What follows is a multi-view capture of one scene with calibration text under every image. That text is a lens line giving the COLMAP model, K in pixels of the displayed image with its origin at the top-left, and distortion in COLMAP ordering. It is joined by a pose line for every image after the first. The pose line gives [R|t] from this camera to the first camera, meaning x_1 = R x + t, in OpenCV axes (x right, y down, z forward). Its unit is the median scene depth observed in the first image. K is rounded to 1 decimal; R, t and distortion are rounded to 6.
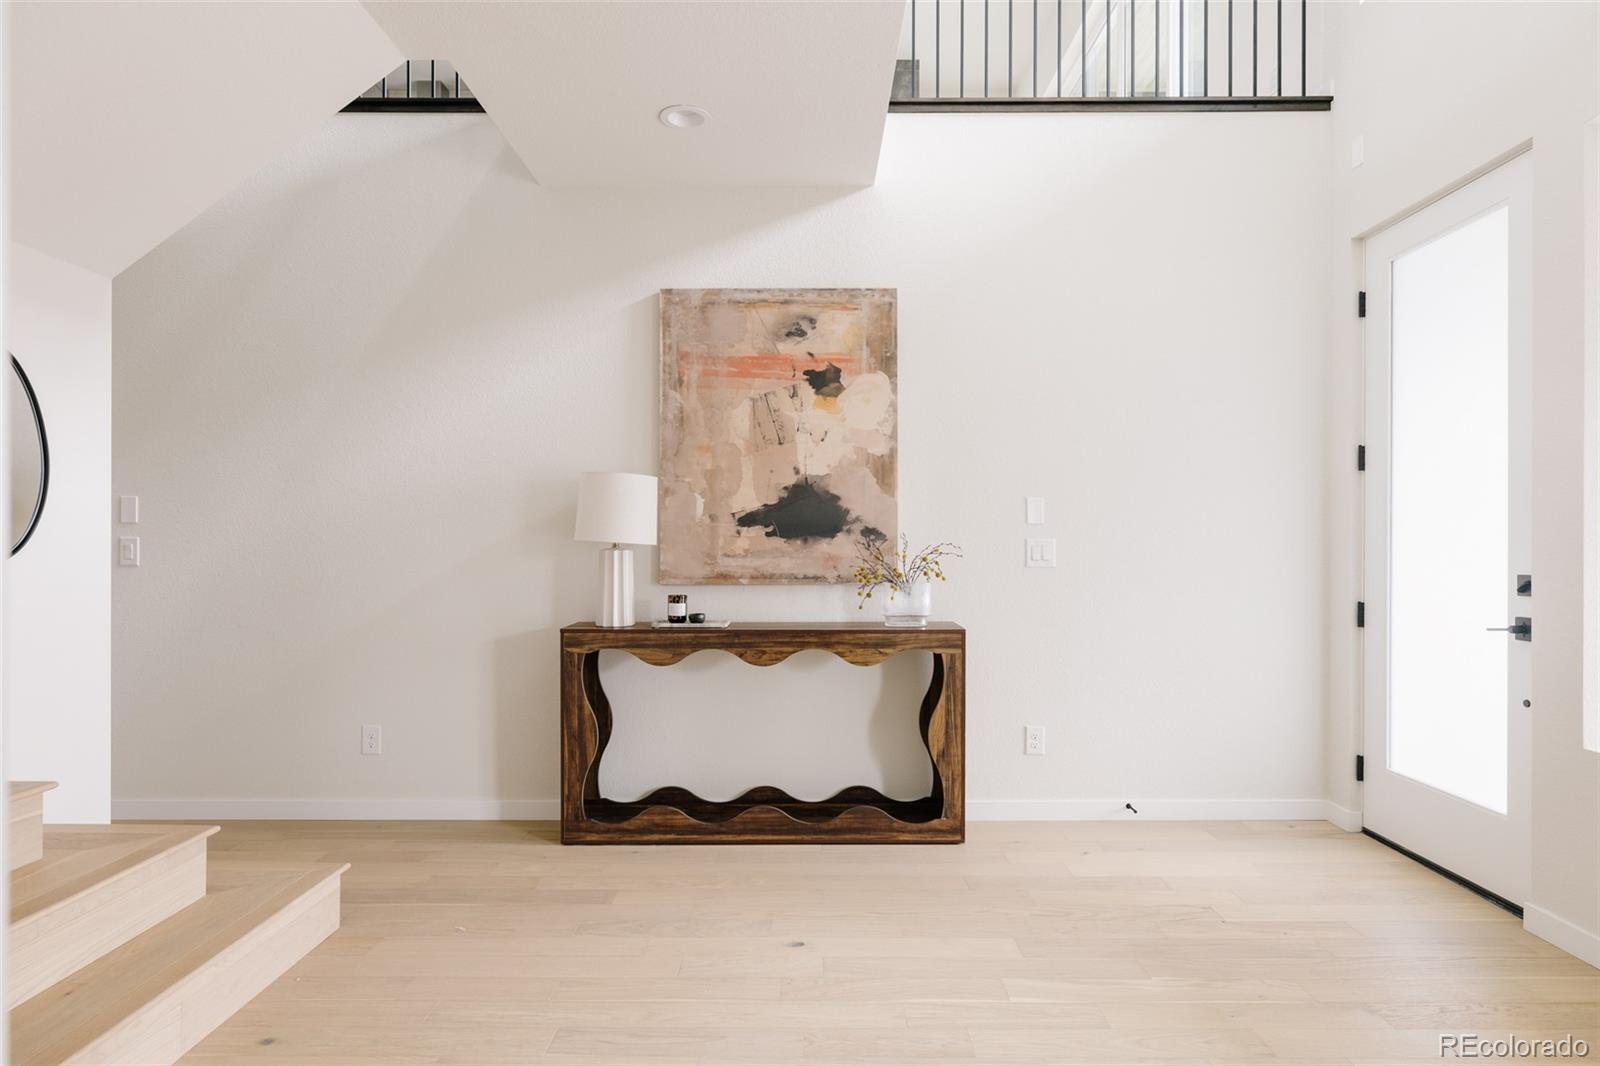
lens RADIAL K [[895.7, 0, 795.9], [0, 895.7, 536.3], [0, 0, 1]] dist [0.001222, 0.000319]
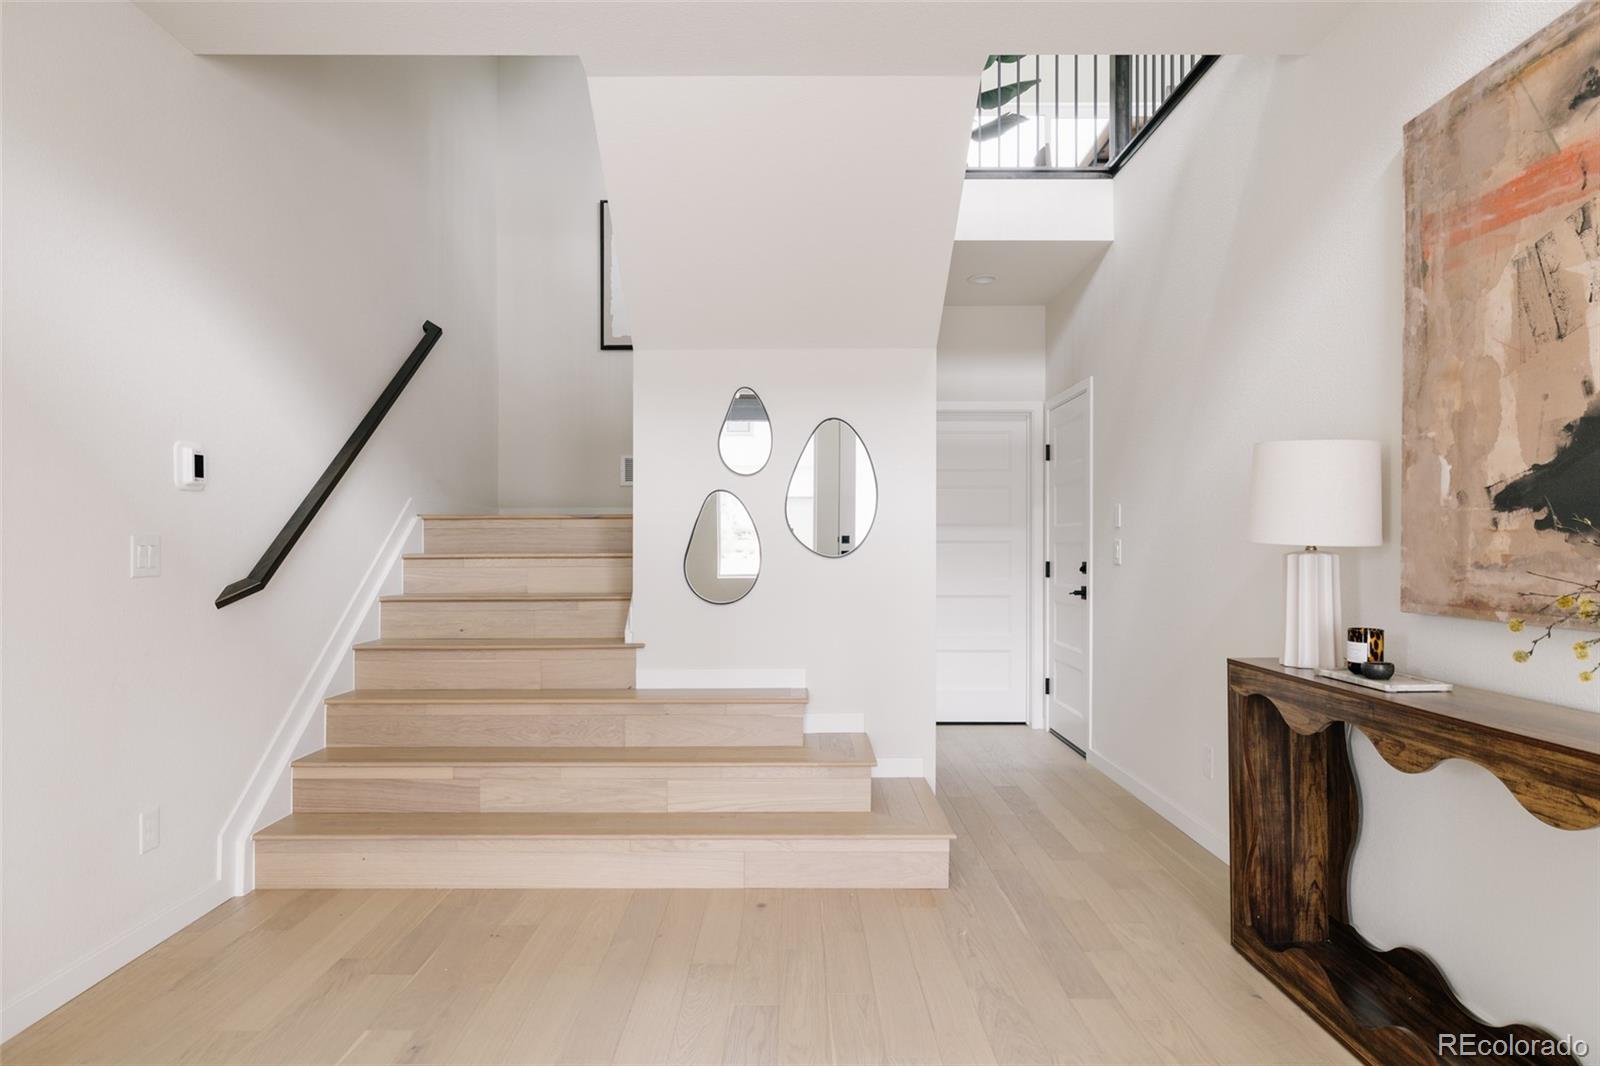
lens RADIAL K [[948.7, 0, 794.9], [0, 948.7, 538.8], [0, 0, 1]] dist [-0.000329, 0.000649]
pose [[0.009452, -0.008822, -0.999916, 0.490194], [0.009839, 0.999913, -0.008729, 0.006066], [0.999907, -0.009756, 0.009538, 0.581093]]
